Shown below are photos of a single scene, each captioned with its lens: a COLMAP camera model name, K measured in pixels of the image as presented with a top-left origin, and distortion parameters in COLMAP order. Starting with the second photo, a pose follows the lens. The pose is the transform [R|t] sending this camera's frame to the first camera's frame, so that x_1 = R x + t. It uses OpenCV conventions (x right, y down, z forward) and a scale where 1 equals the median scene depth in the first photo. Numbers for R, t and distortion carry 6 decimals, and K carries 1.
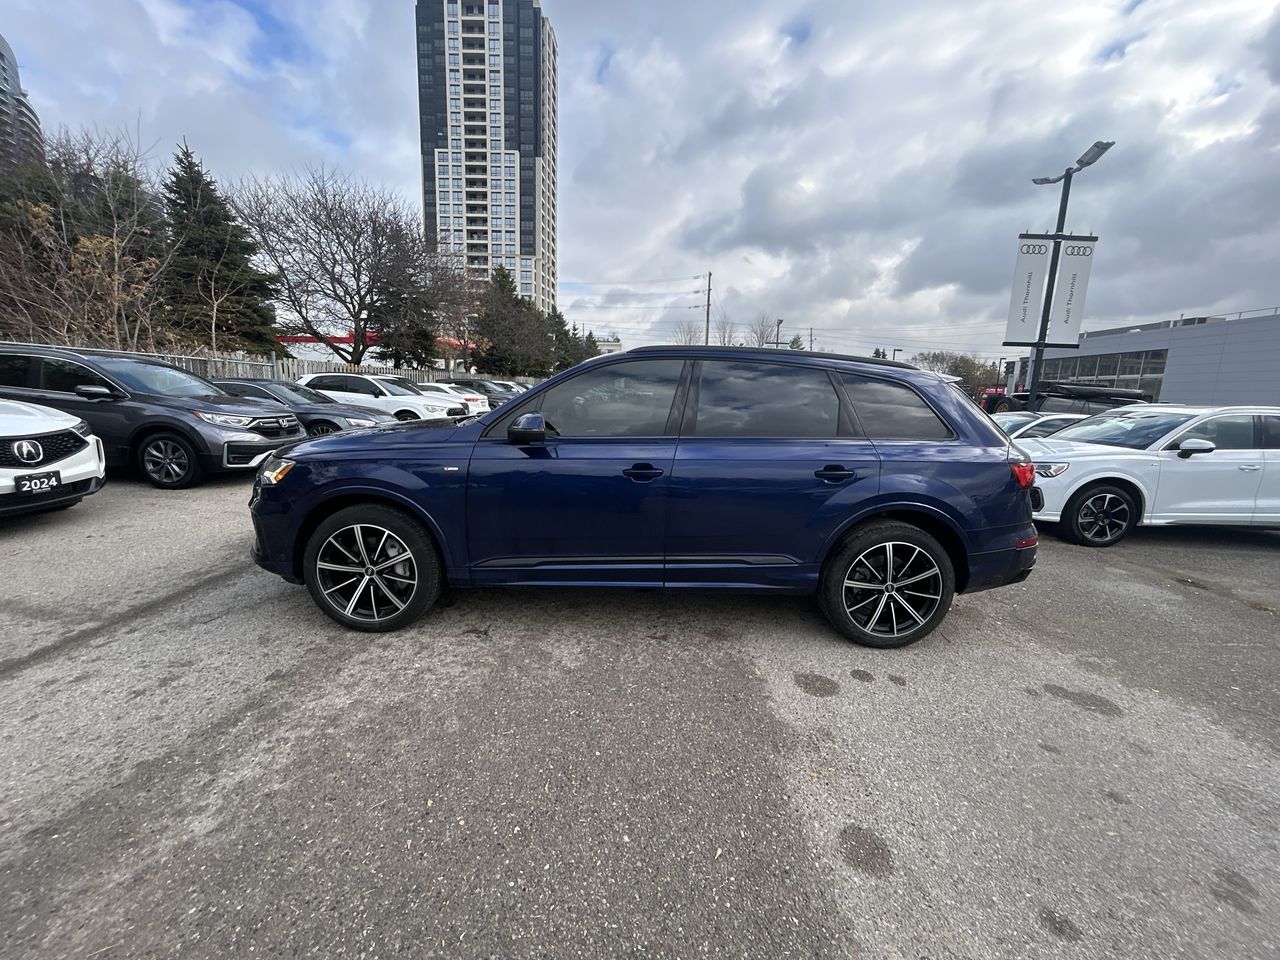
lens RADIAL K [[516.5, 0, 643.8], [0, 516.5, 481.6], [0, 0, 1]] dist [-0.001140, 0.000351]
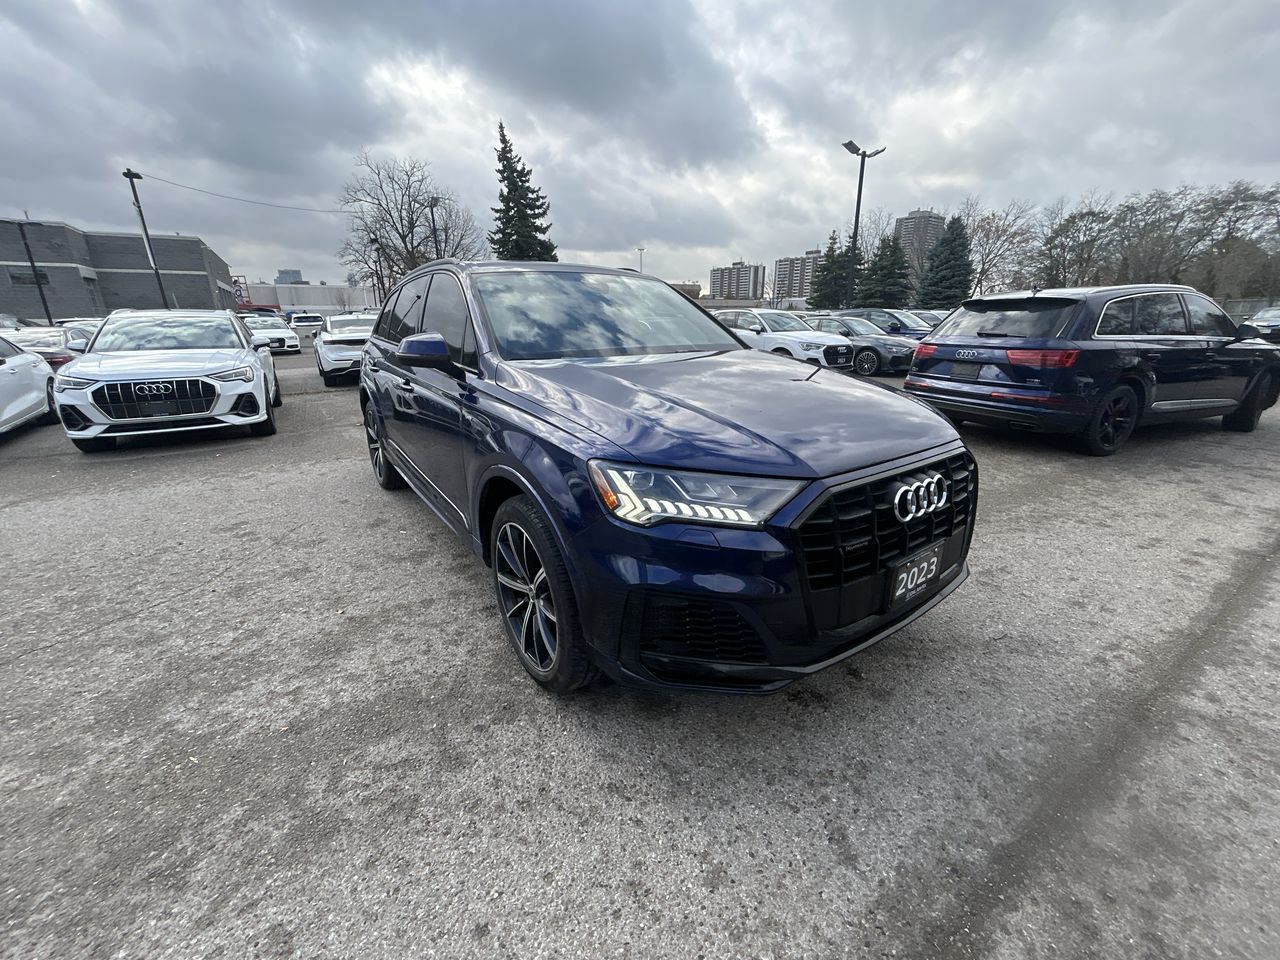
lens RADIAL K [[511.5, 0, 642.6], [0, 511.5, 480.6], [0, 0, 1]] dist [-0.001248, 0.000064]
pose [[-0.568517, -0.283346, 0.772337, -0.267740], [0.127753, 0.897019, 0.423127, -0.080687], [-0.812692, 0.339223, -0.473772, 0.432797]]
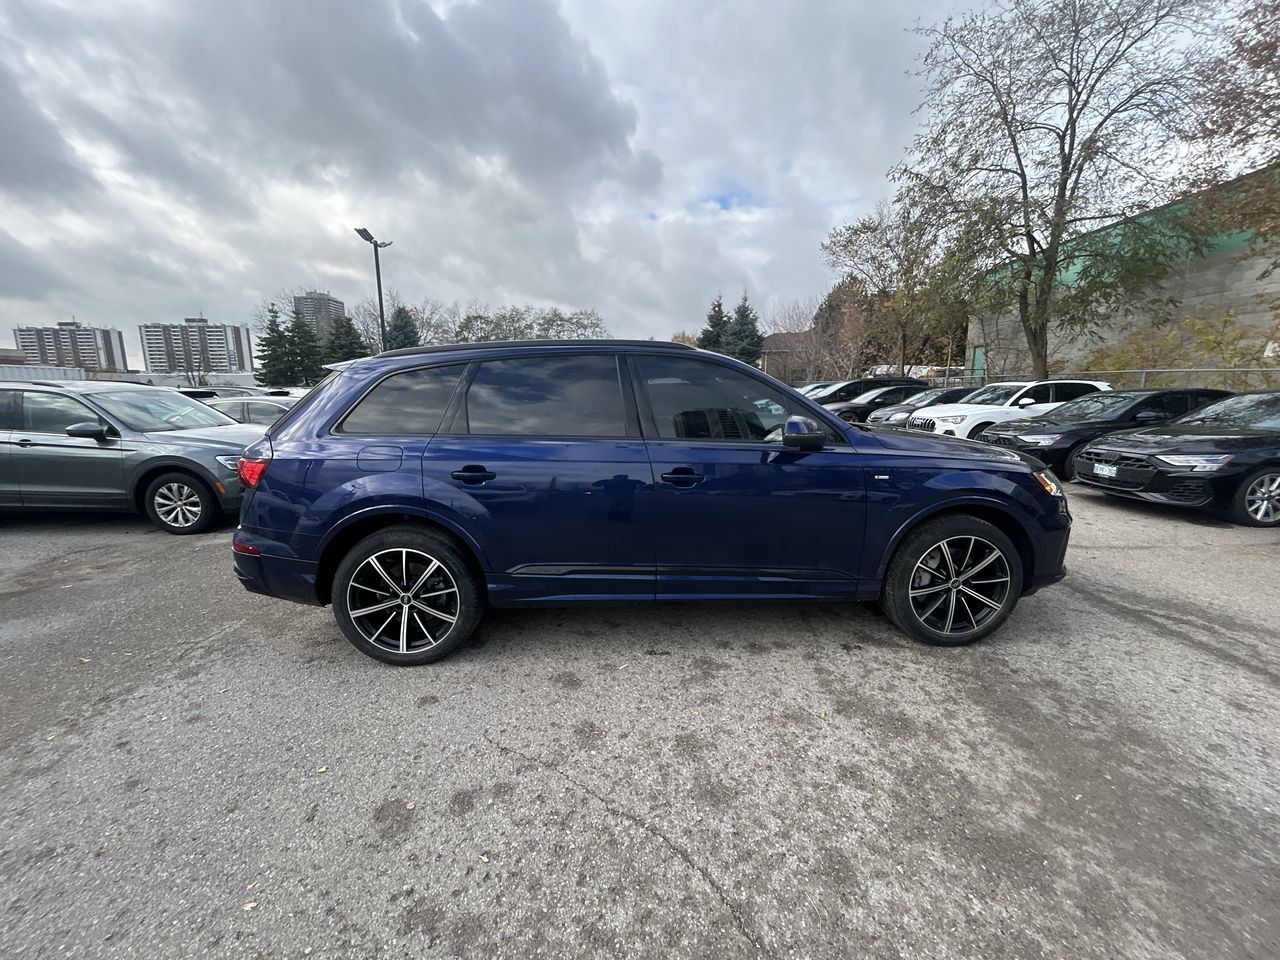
lens RADIAL K [[513.3, 0, 638.1], [0, 513.3, 456.5], [0, 0, 1]] dist [-0.001531, 0.000962]
pose [[-0.999212, -0.026456, -0.029575, 0.049668], [-0.034106, 0.953554, 0.299286, -0.109141], [0.020283, 0.300059, -0.953705, 0.618525]]
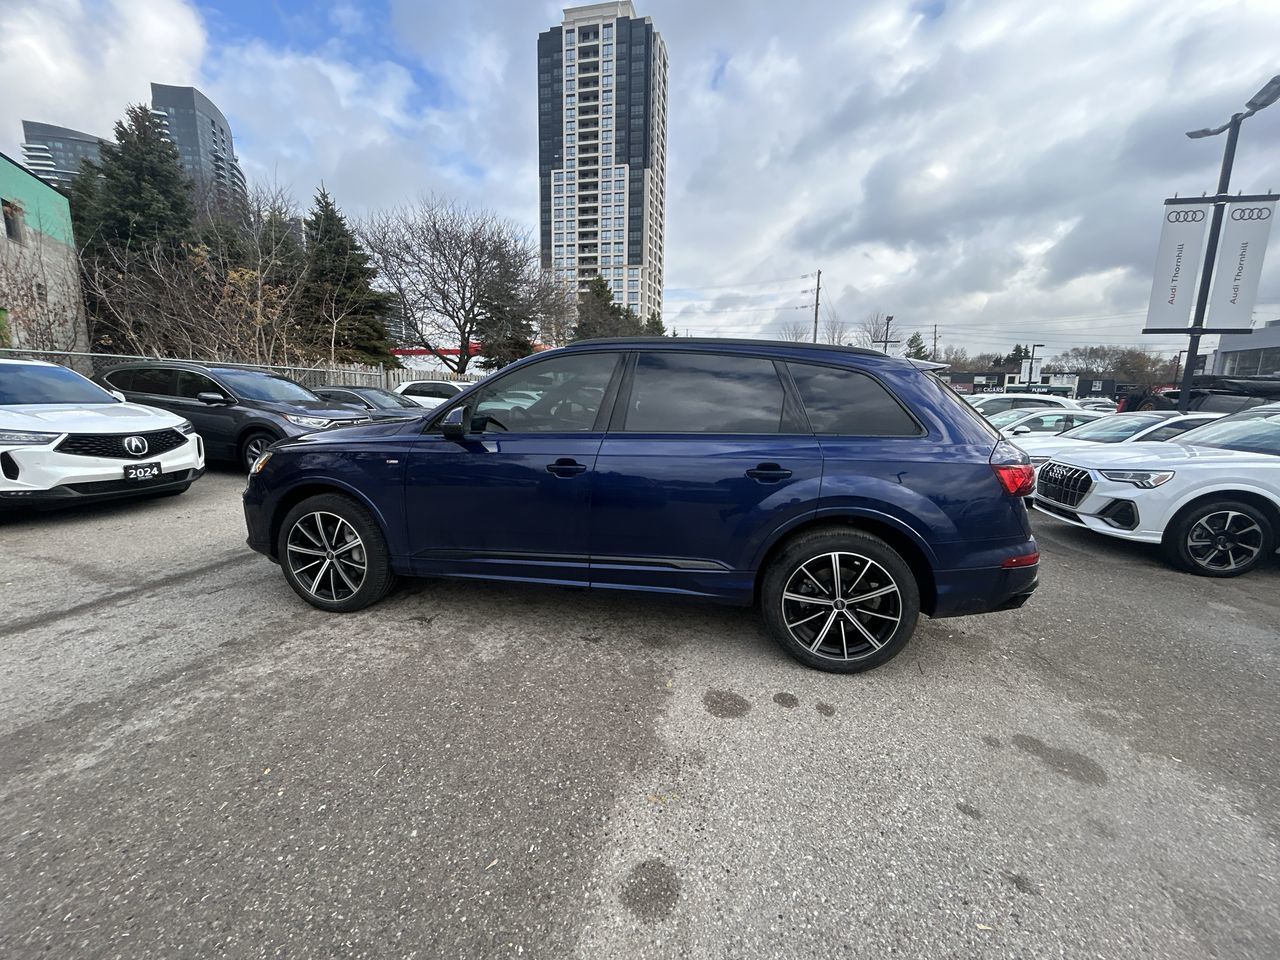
lens RADIAL K [[518.3, 0, 643.9], [0, 518.3, 481.2], [0, 0, 1]] dist [-0.002005, 0.000792]
pose [[0.979119, 0.021478, -0.202152, 0.081185], [-0.023837, 0.999673, -0.009246, 0.003042], [0.201887, 0.013872, 0.979311, 0.016319]]
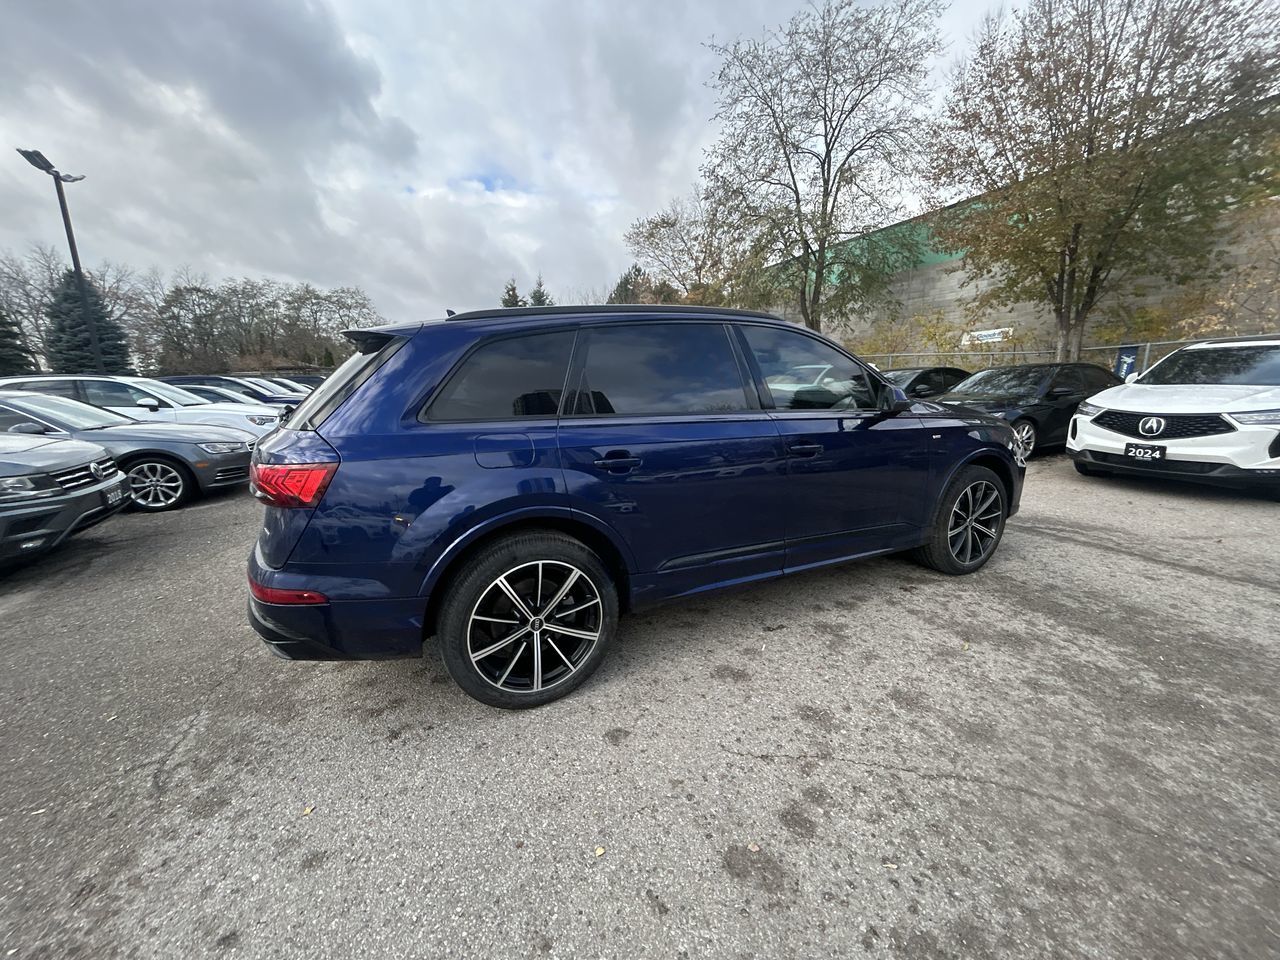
lens RADIAL K [[514.1, 0, 632.9], [0, 514.1, 457.1], [0, 0, 1]] dist [-0.000335, -0.000213]
pose [[-0.908429, 0.049034, -0.415154, 0.196420], [-0.085302, 0.950460, 0.298914, -0.089731], [0.409244, 0.306955, -0.859242, 0.567540]]
